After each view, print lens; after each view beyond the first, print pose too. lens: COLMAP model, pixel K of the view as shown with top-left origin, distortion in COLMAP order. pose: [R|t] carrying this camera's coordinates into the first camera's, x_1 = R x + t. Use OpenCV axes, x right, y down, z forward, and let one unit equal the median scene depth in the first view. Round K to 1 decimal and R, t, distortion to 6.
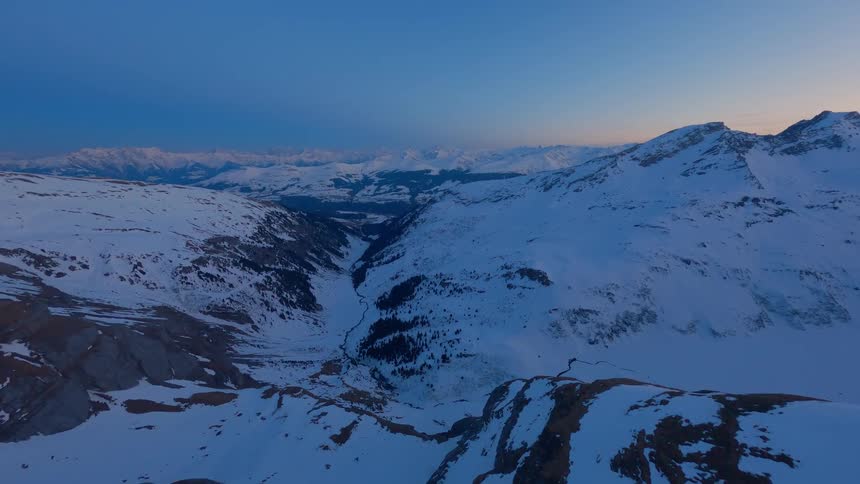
lens RADIAL K [[298.6, 0, 428.2], [0, 298.6, 242.6], [0, 0, 1]] dist [-0.010047, 0.002969]
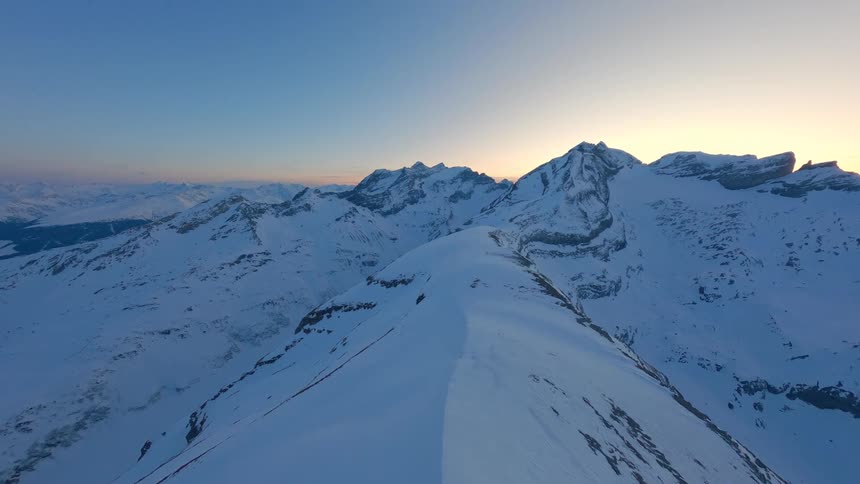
lens RADIAL K [[245.0, 0, 430.0], [0, 245.0, 242.0], [0, 0, 1]] dist [-0.000233, 0.000069]
pose [[0.487166, -0.190647, 0.852246, 0.426287], [0.243595, 0.966813, 0.077030, -0.071955], [-0.838648, 0.170076, 0.517439, -0.319055]]
